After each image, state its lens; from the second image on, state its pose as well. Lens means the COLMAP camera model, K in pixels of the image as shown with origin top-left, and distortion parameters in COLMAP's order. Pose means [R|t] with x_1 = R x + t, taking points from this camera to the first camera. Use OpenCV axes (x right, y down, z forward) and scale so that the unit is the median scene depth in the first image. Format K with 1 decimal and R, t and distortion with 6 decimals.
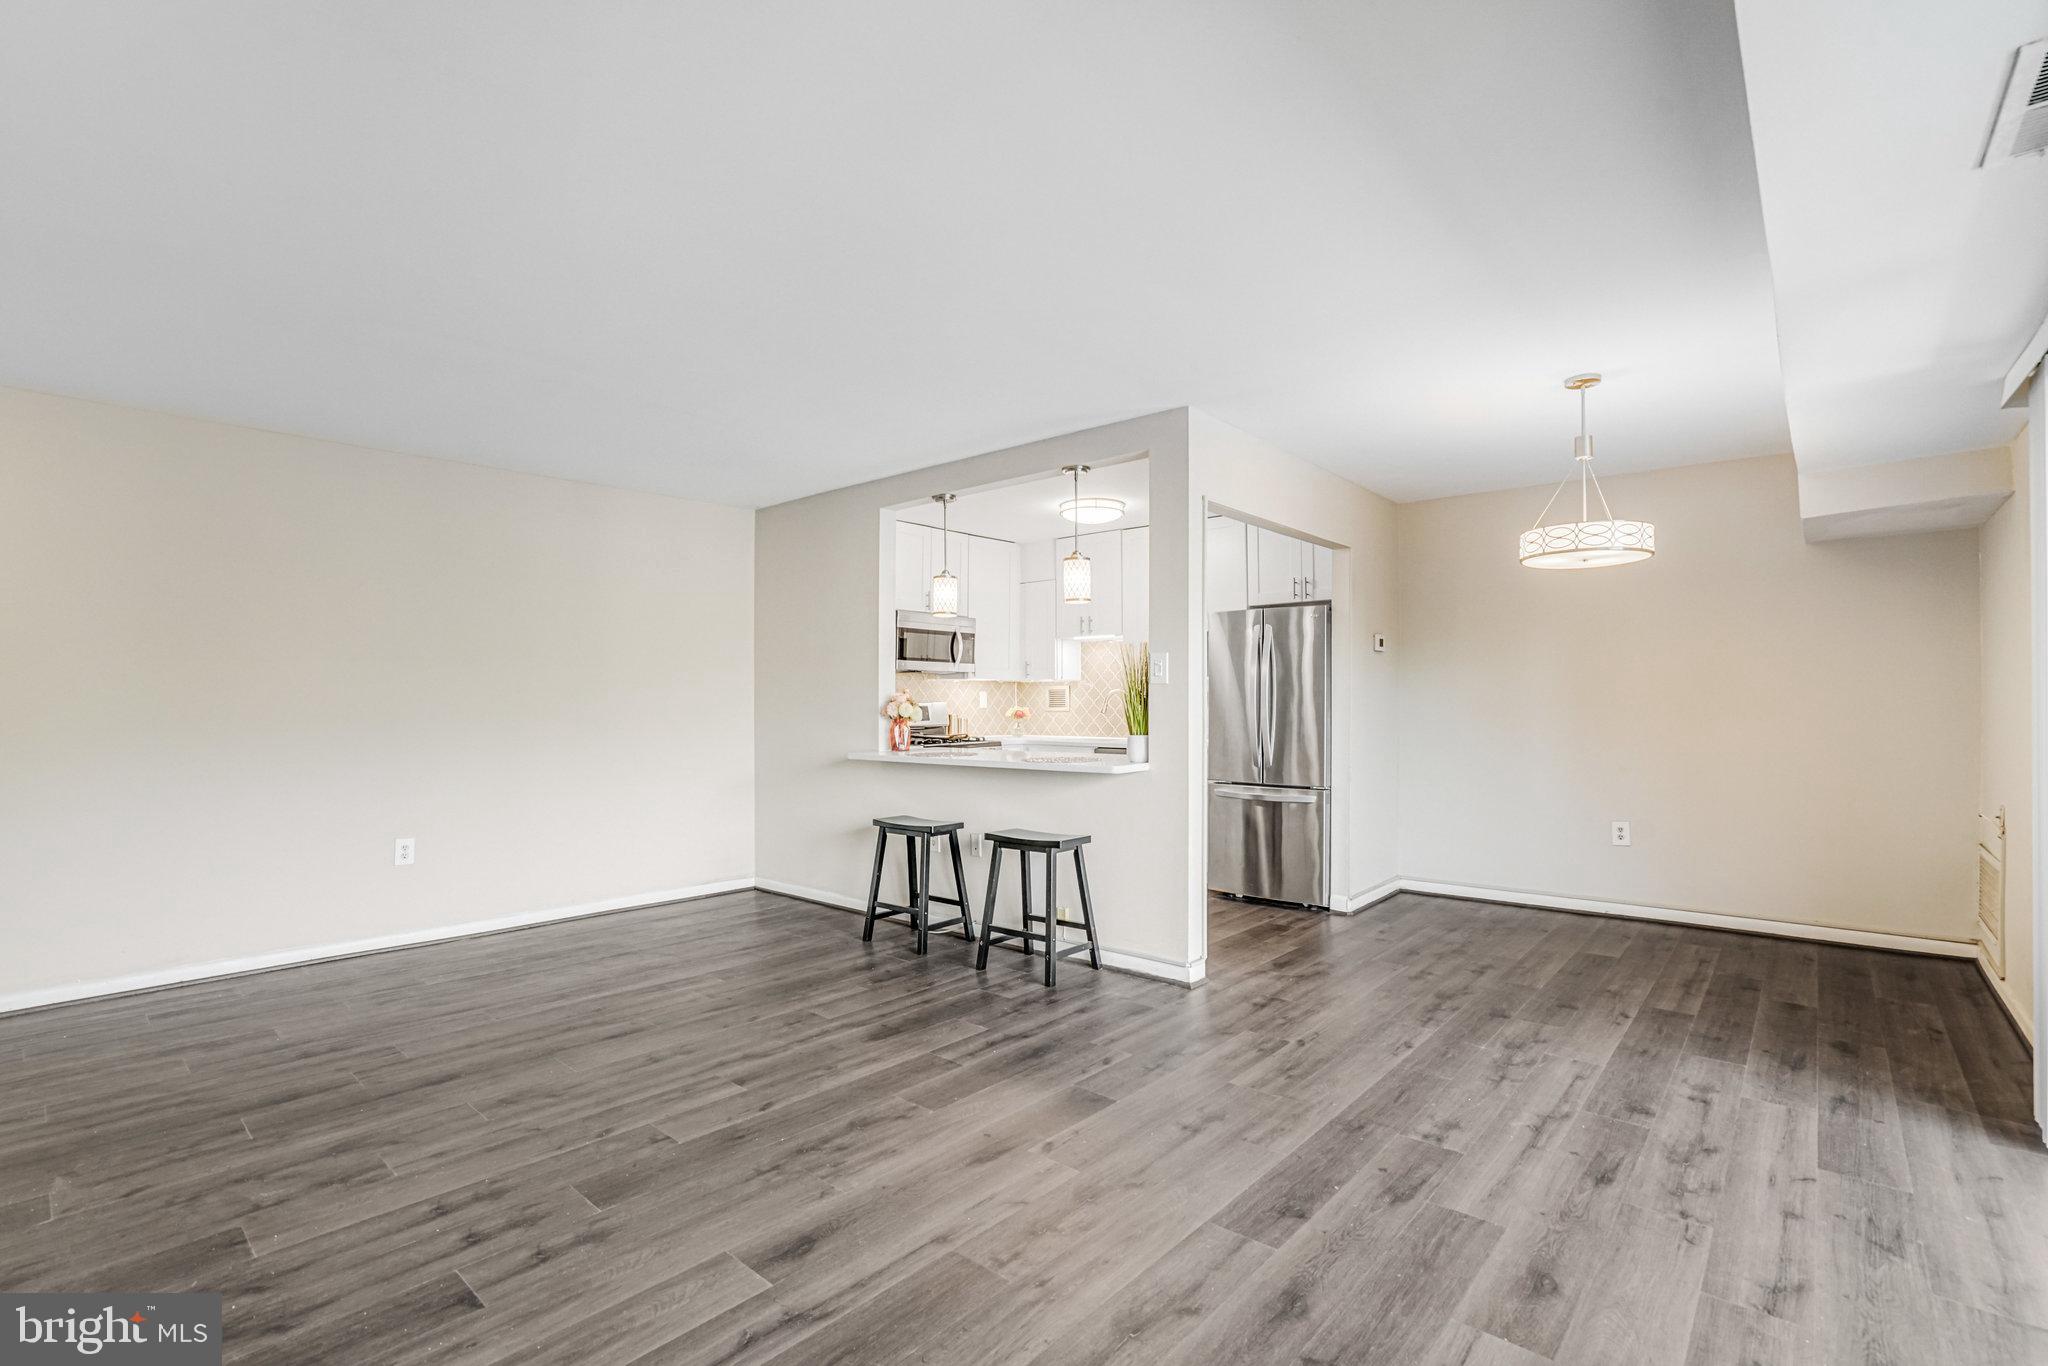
lens RADIAL K [[935.8, 0, 1008.4], [0, 935.8, 711.1], [0, 0, 1]] dist [-0.063644, 0.022674]
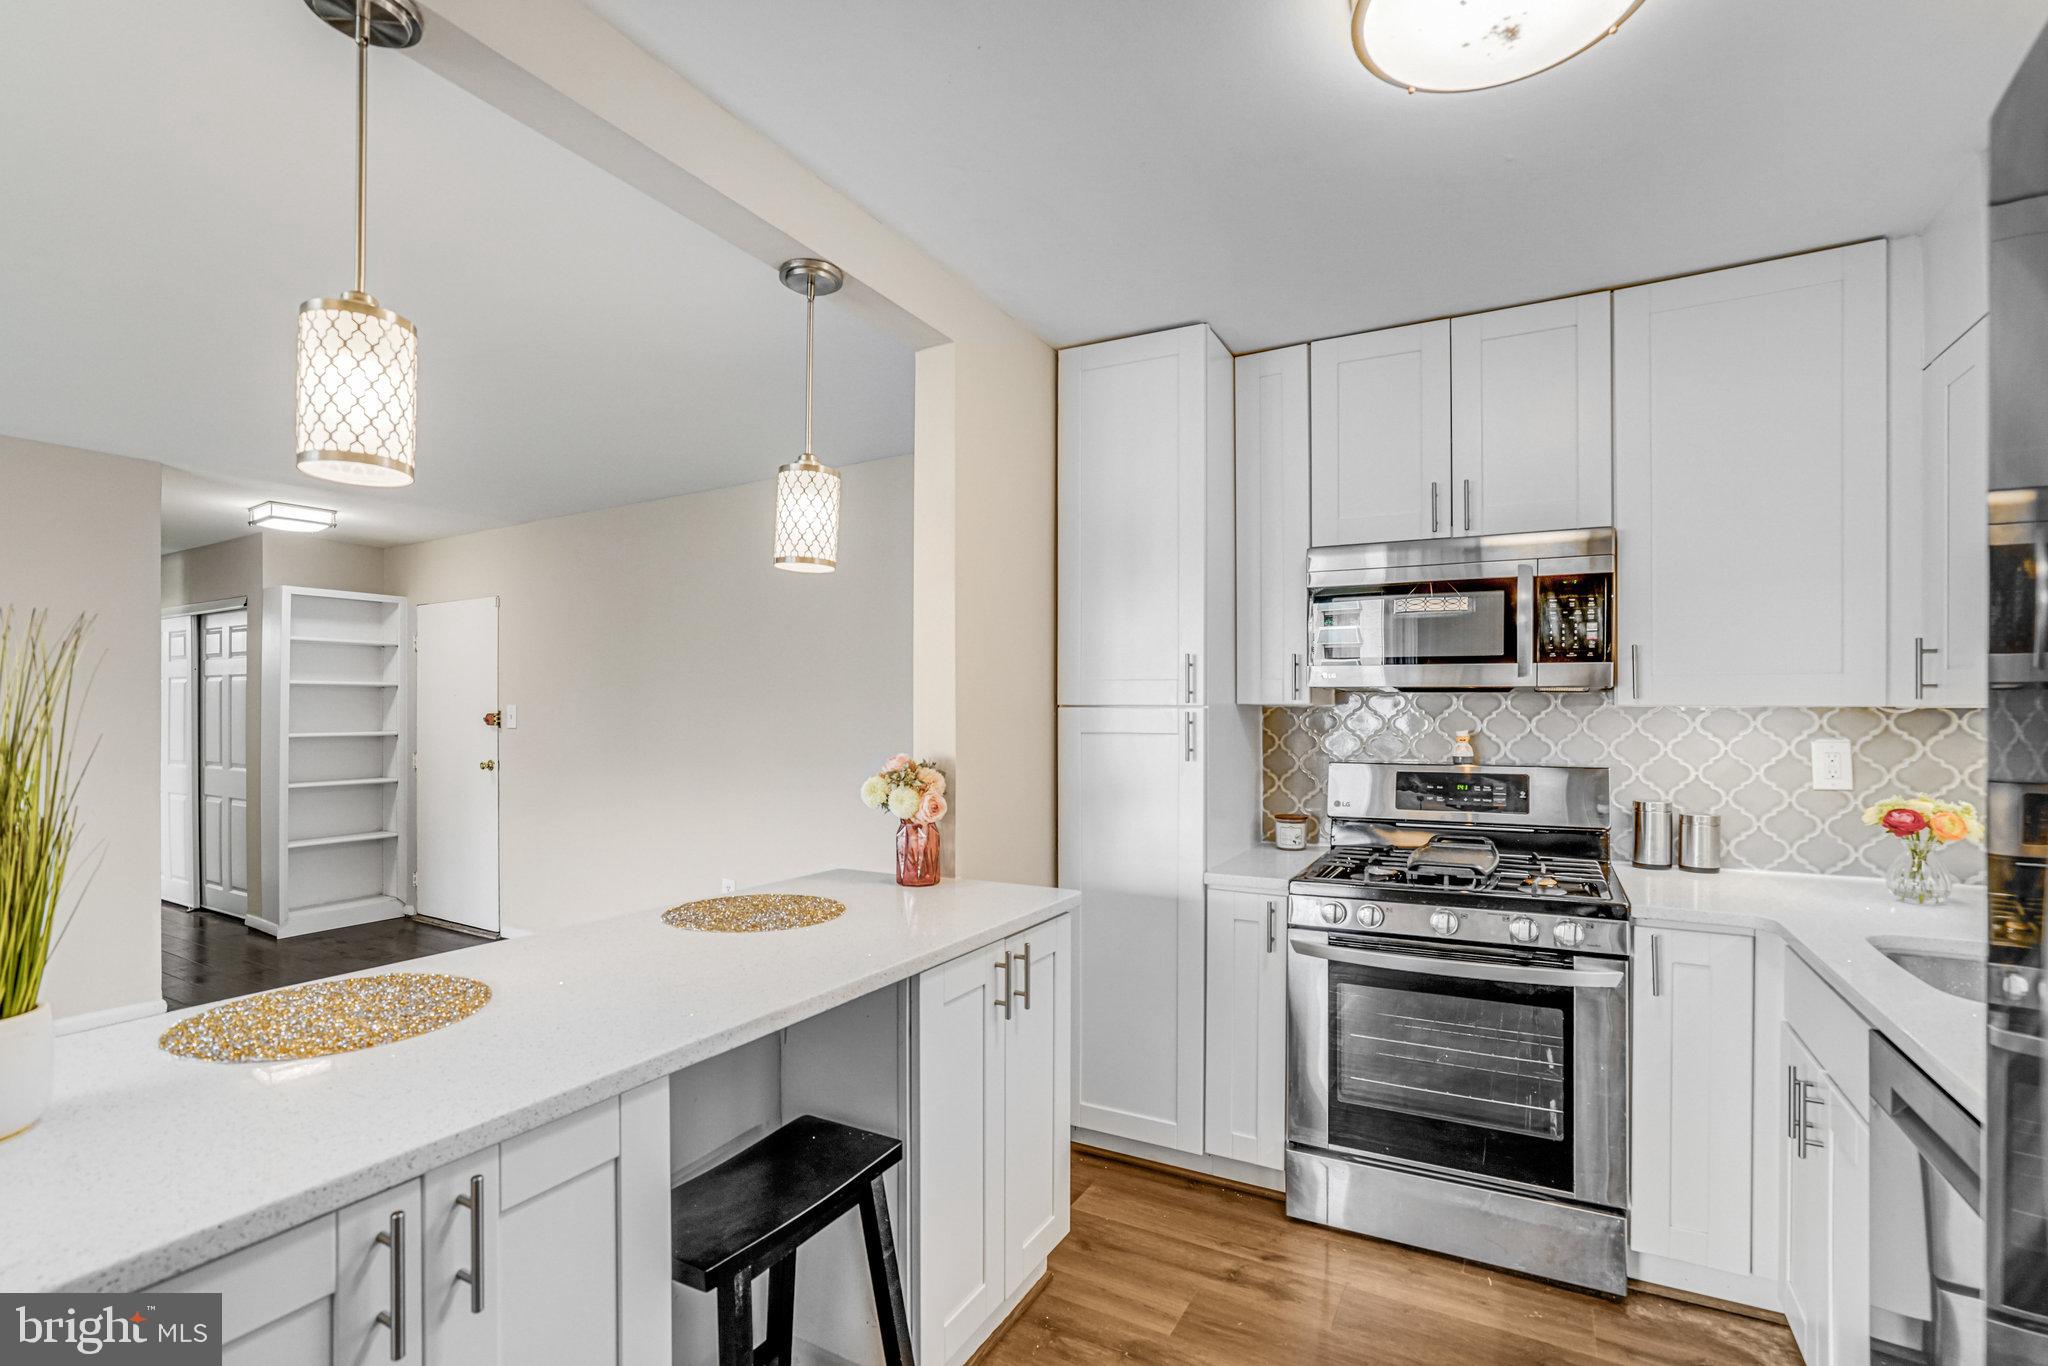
lens RADIAL K [[942.7, 0, 1015.6], [0, 942.7, 701.8], [0, 0, 1]] dist [-0.052299, 0.023507]
pose [[0.206094, -0.003832, -0.978525, 0.457177], [-0.013297, 0.999889, -0.006716, -0.057589], [0.978442, 0.014395, 0.206021, 1.343706]]
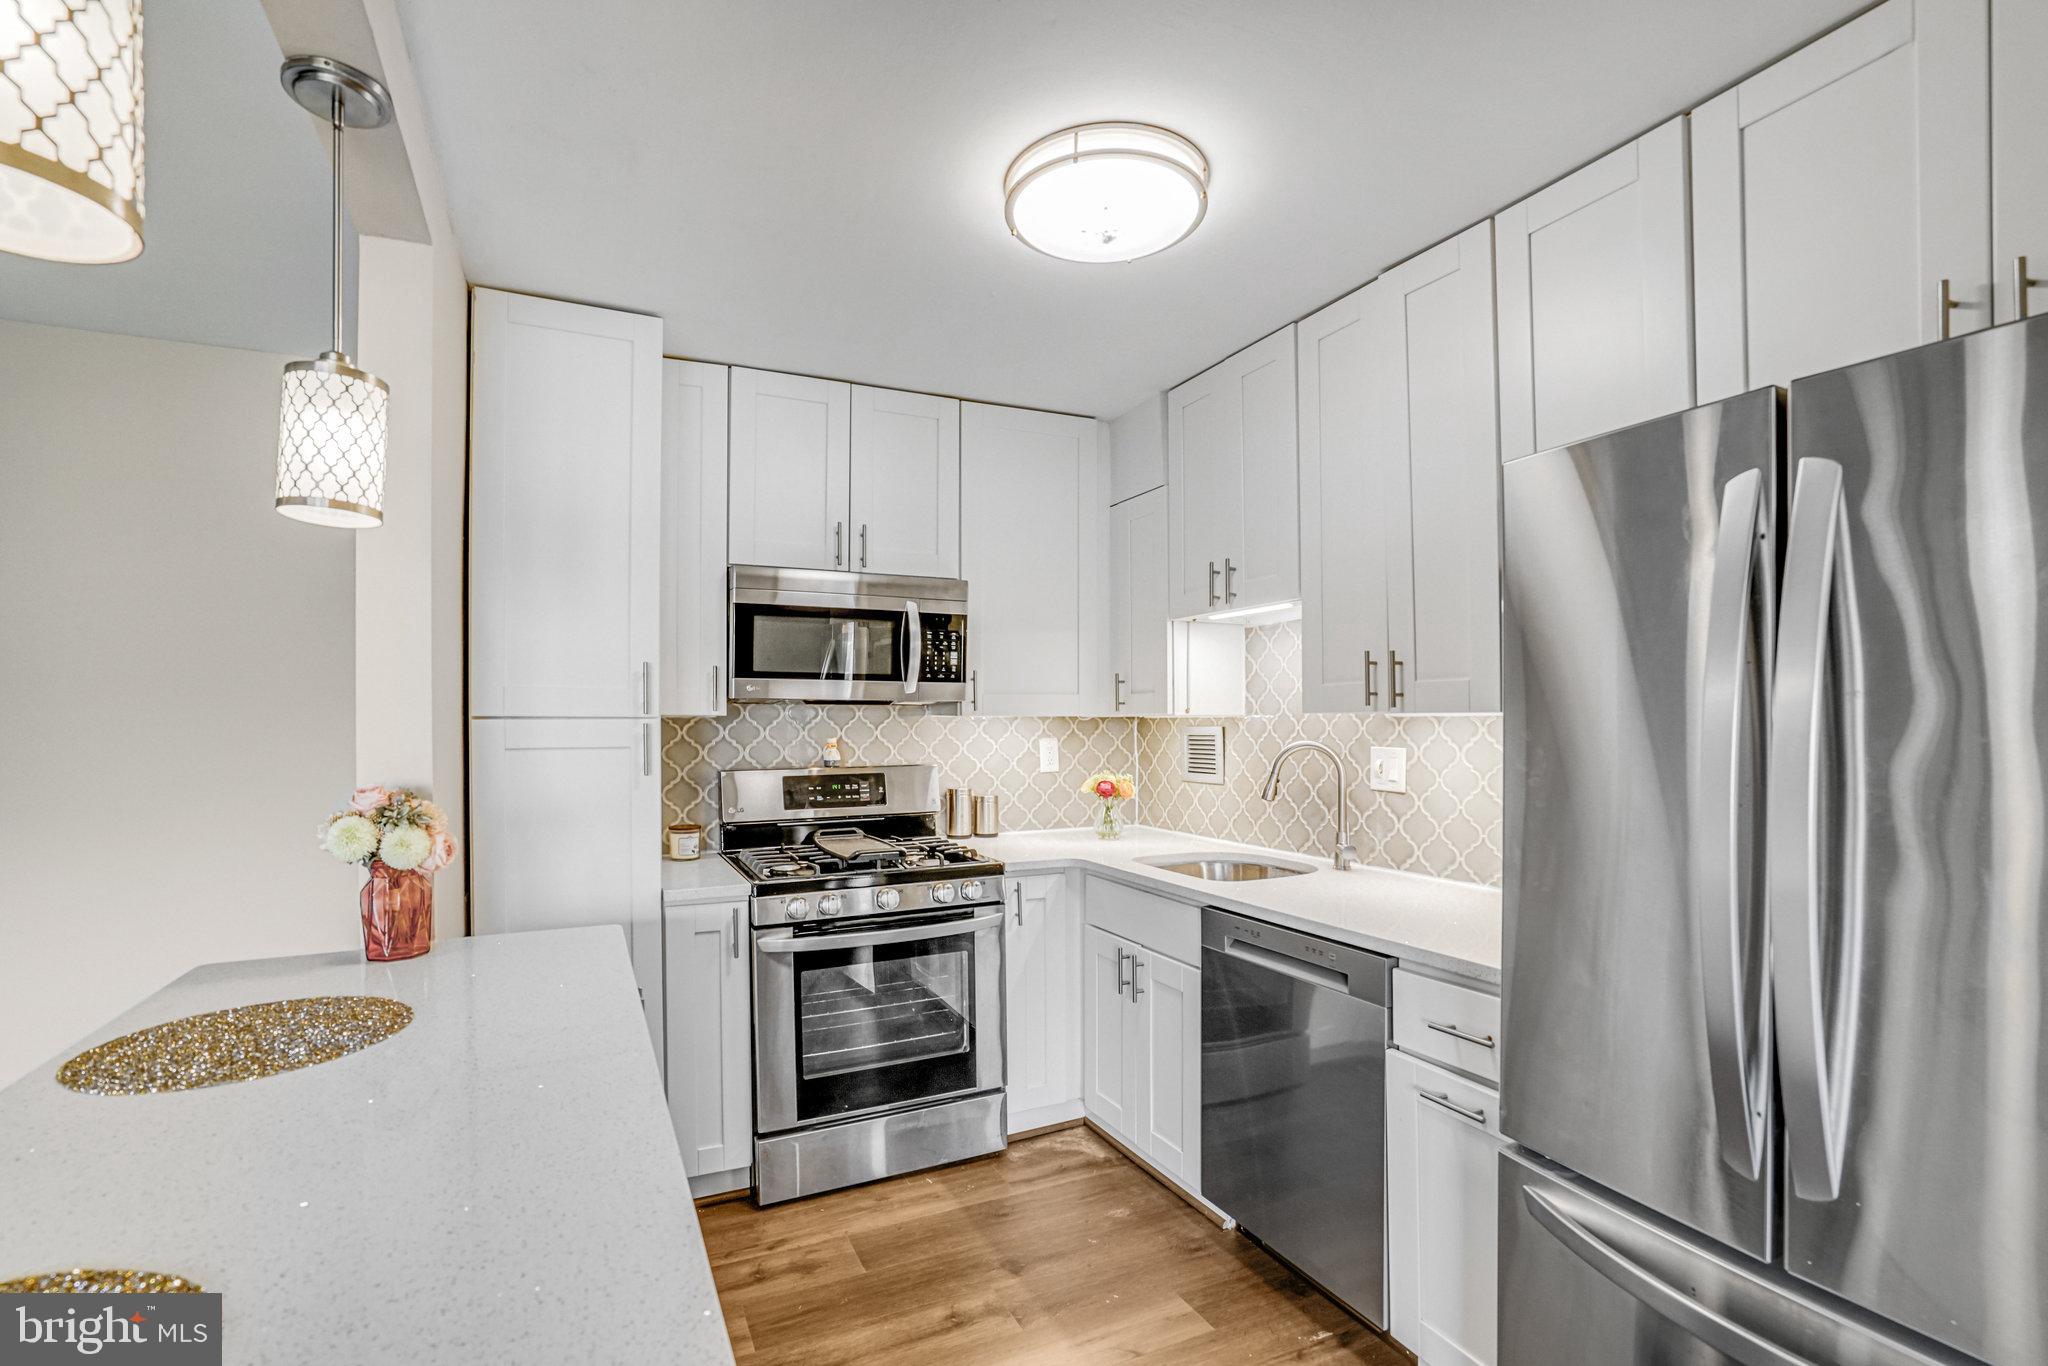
lens RADIAL K [[935.8, 0, 1008.4], [0, 935.8, 711.1], [0, 0, 1]] dist [-0.063644, 0.022674]
pose [[0.919400, -0.004501, -0.393298, 0.291393], [-0.002555, 0.999845, -0.017416, -0.054446], [0.393316, 0.017017, 0.919246, 1.118177]]
